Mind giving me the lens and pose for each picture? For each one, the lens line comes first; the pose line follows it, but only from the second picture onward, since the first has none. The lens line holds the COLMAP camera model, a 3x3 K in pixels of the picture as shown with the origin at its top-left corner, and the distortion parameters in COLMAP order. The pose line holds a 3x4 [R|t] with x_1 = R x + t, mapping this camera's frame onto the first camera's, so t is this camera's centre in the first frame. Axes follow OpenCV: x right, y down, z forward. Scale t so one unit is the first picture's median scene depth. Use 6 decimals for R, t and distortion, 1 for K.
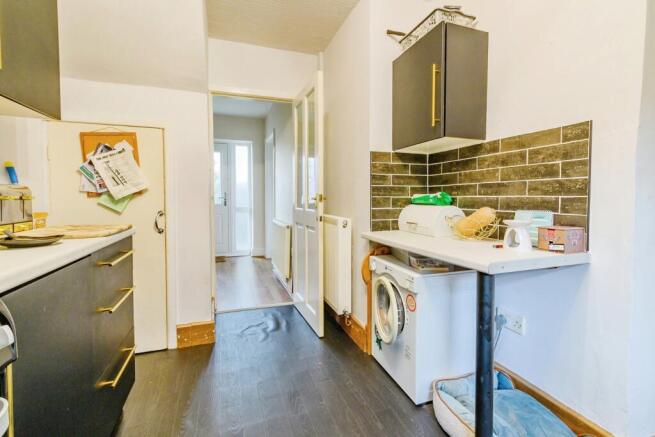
lens RADIAL K [[288.0, 0, 334.3], [0, 288.0, 205.3], [0, 0, 1]] dist [0.000011, 0.000016]
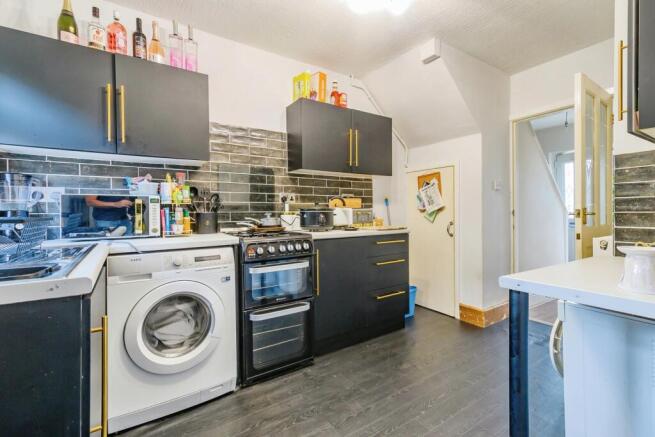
lens RADIAL K [[288.0, 0, 327.0], [0, 288.0, 214.2], [0, 0, 1]] dist [0.000011, 0.000016]
pose [[0.217453, 0.006407, -0.976050, 0.732531], [-0.027260, 0.999628, 0.000488, -0.001594], [0.975690, 0.026501, 0.217547, 0.051044]]
